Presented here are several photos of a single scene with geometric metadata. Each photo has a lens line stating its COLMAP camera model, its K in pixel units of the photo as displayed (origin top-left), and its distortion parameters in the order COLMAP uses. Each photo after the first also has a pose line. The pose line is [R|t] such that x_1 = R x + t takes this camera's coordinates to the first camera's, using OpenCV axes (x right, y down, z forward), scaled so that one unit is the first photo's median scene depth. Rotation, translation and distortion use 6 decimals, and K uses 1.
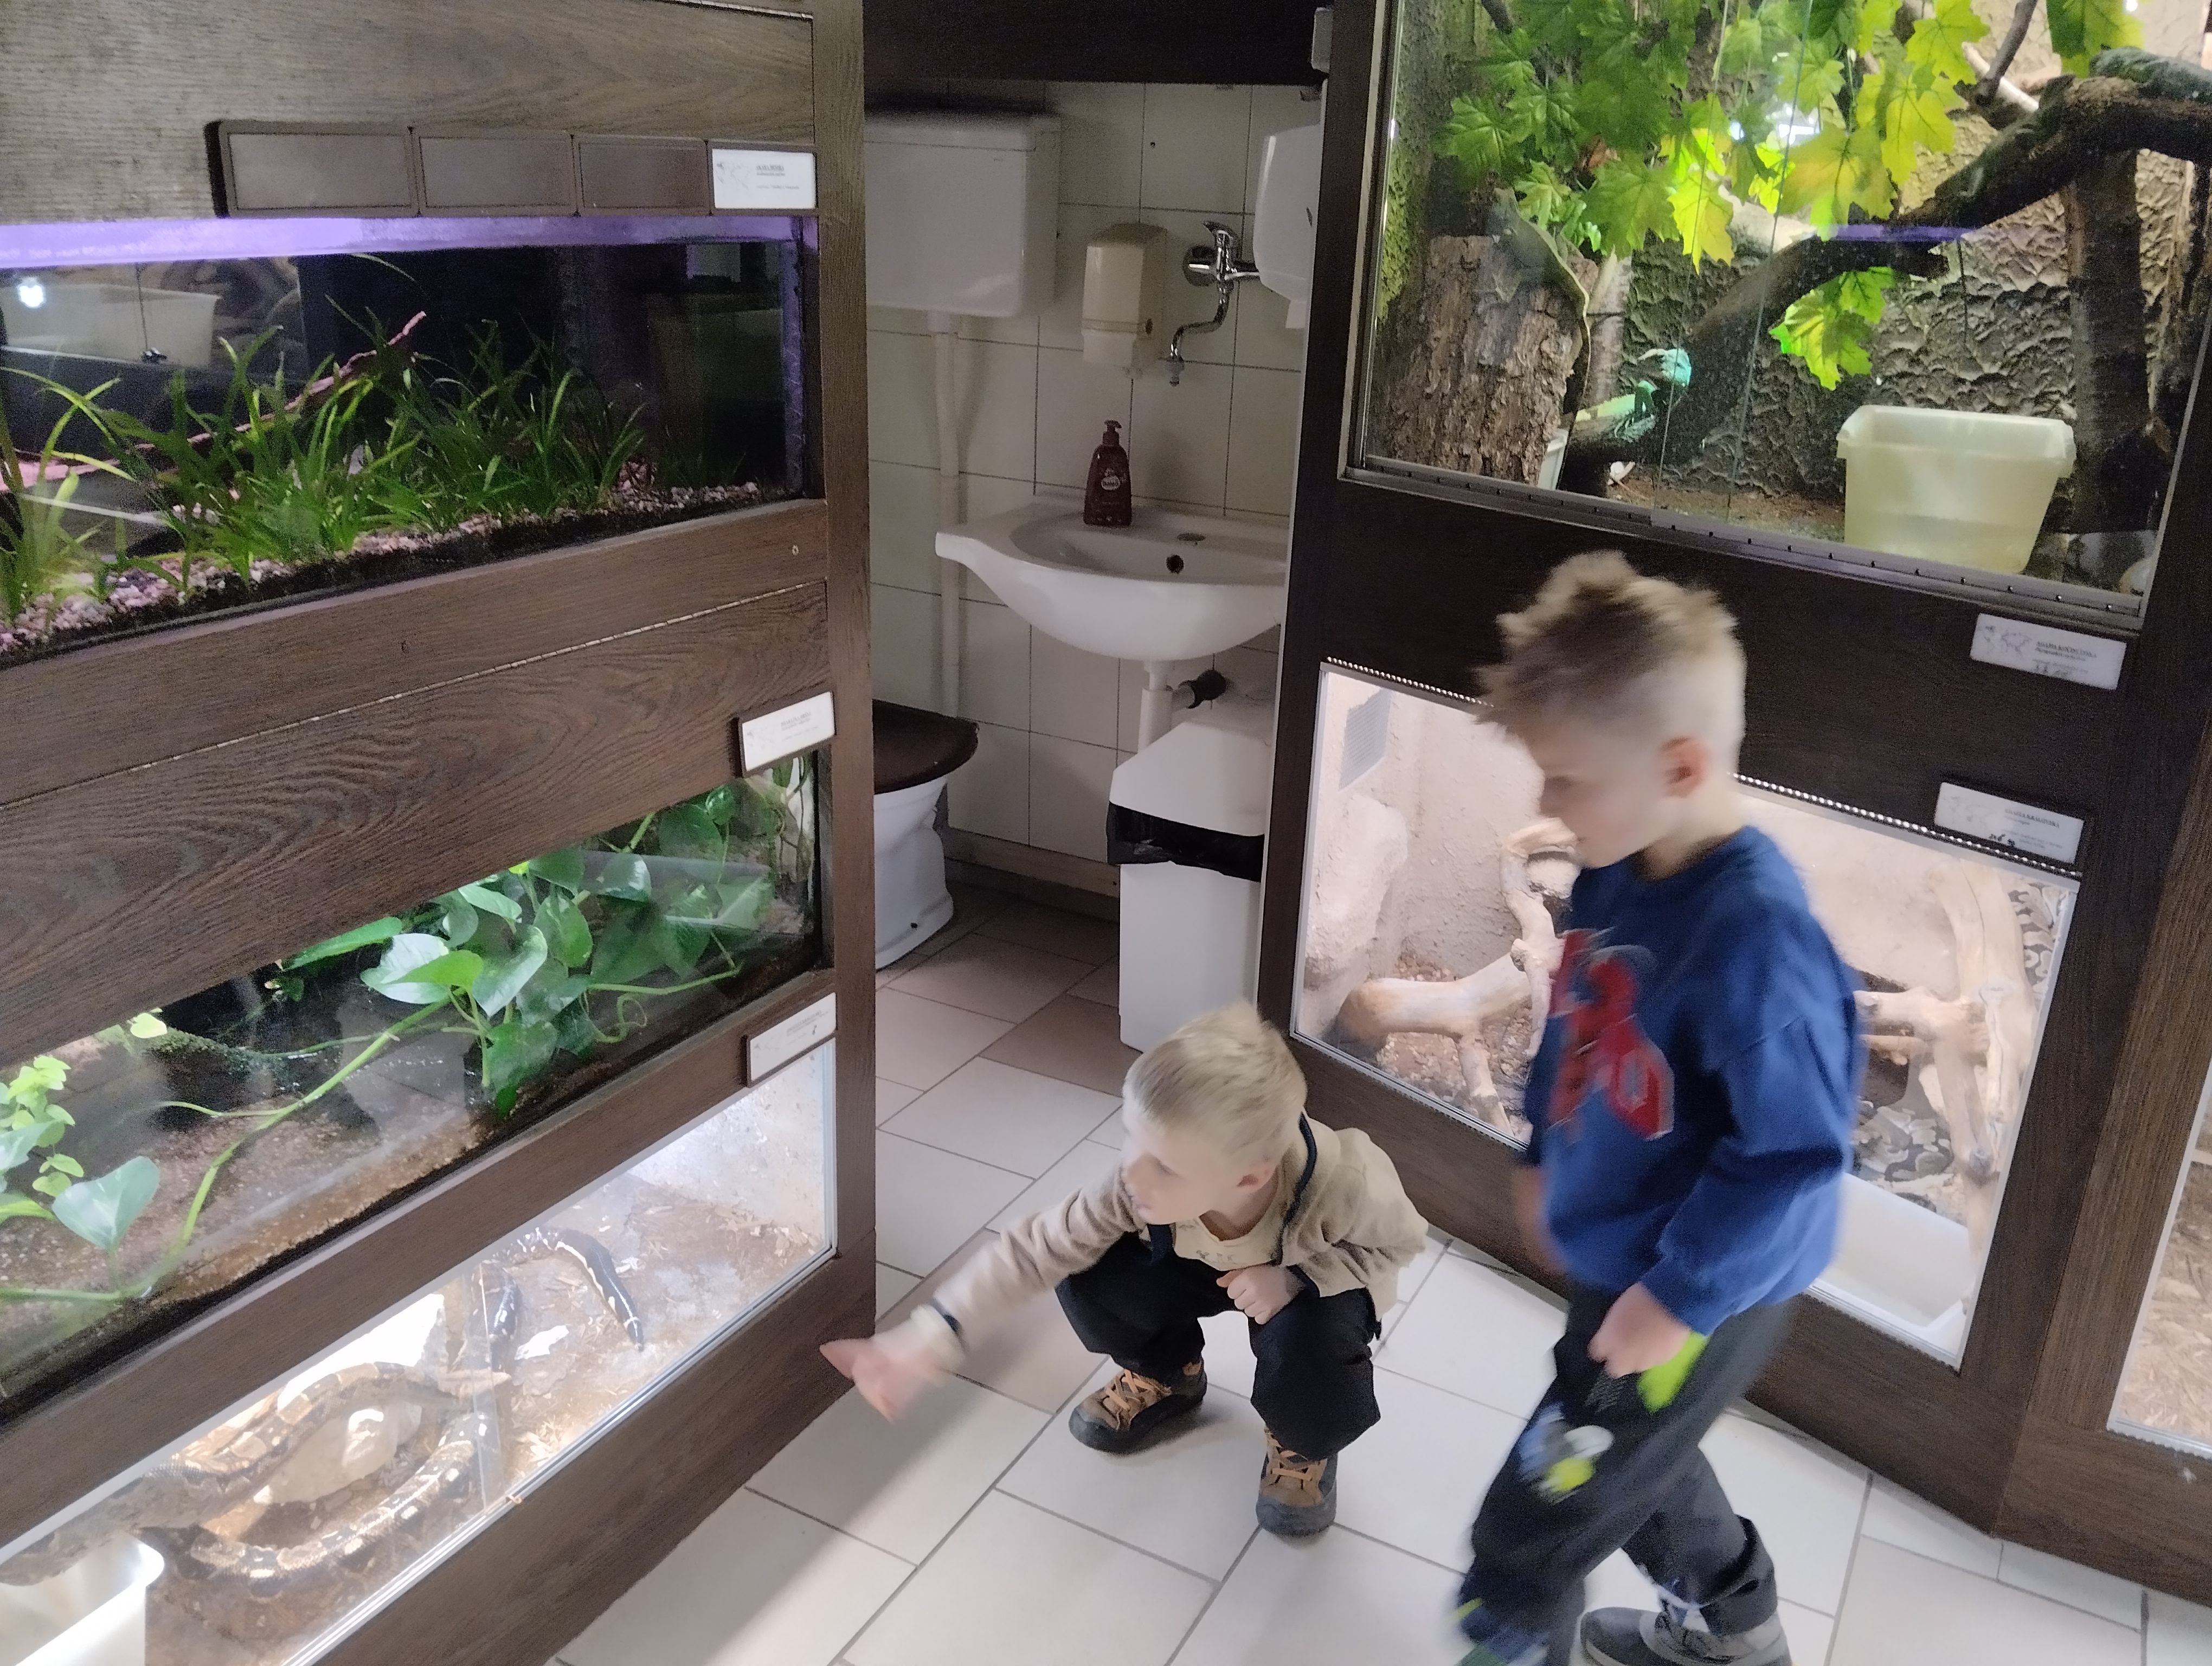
lens RADIAL K [[1811.9, 0, 1093.8], [0, 1811.9, 853.0], [0, 0, 1]] dist [0.059842, -0.106237]
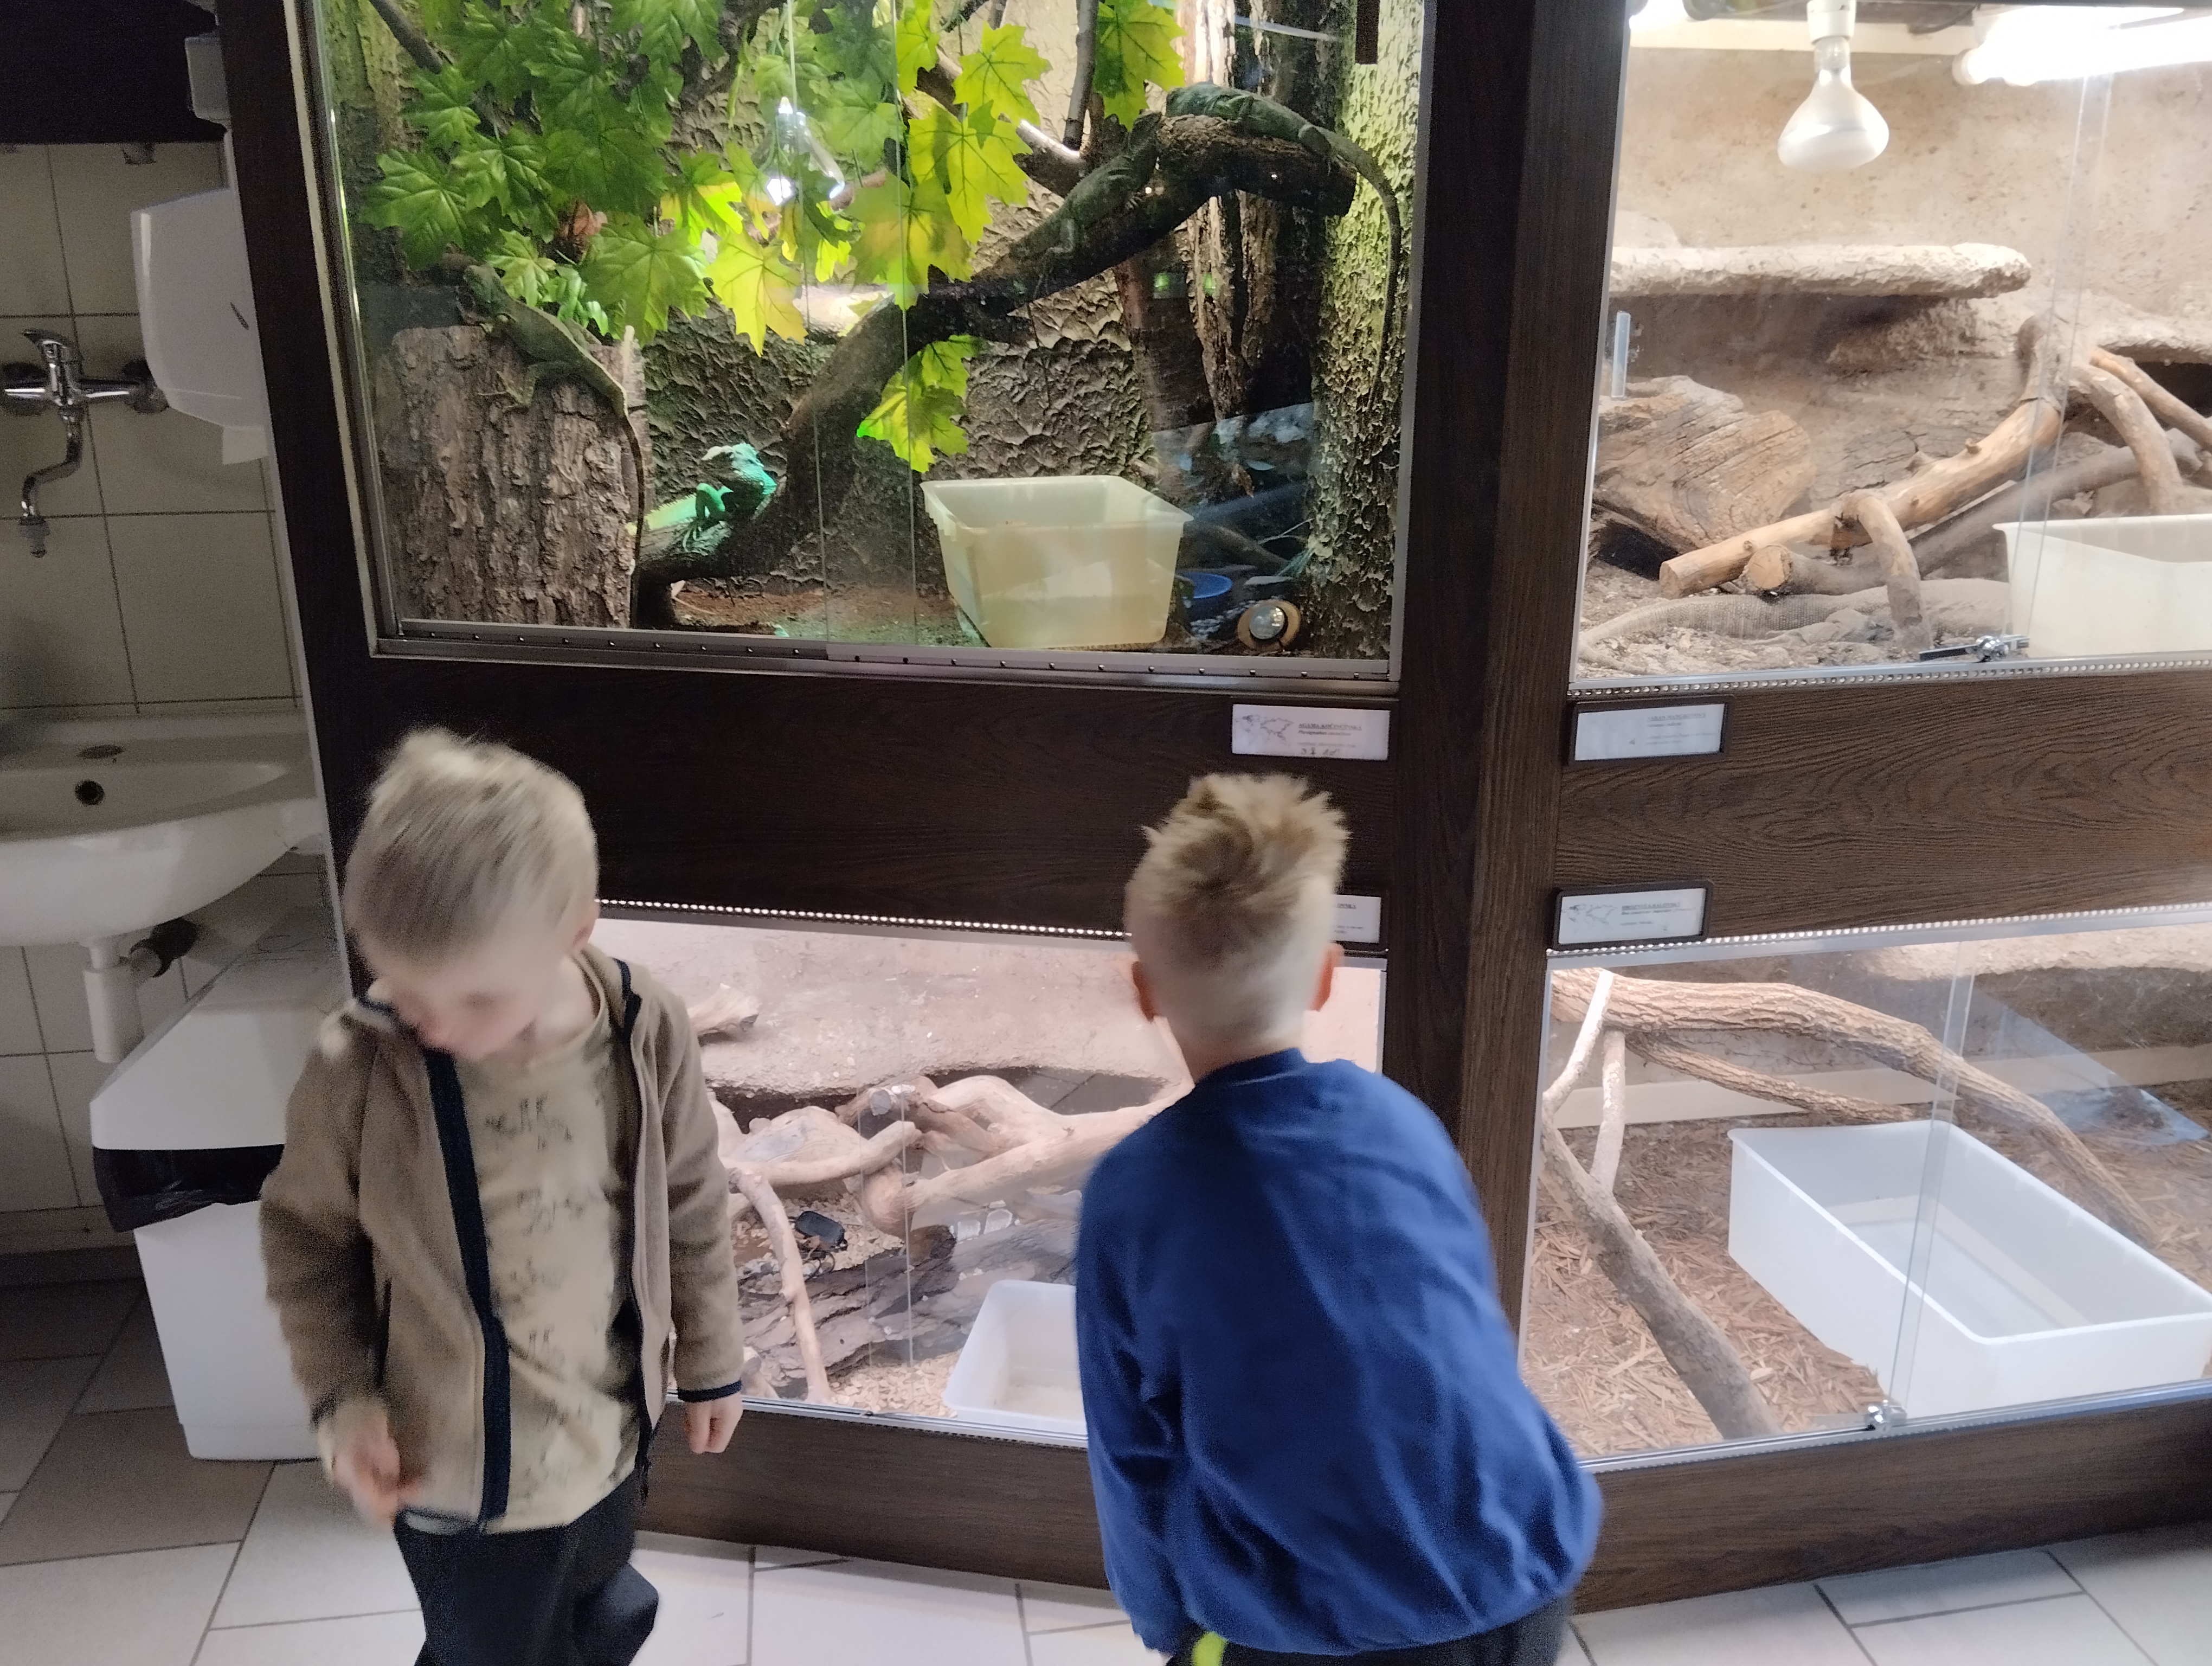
lens RADIAL K [[1811.9, 0, 1105.6], [0, 1811.9, 839.9], [0, 0, 1]] dist [0.059842, -0.106237]
pose [[0.786132, -0.226967, 0.574876, -0.074302], [0.249078, 0.967598, 0.041409, -0.089444], [-0.565647, 0.110636, 0.817192, 0.230474]]
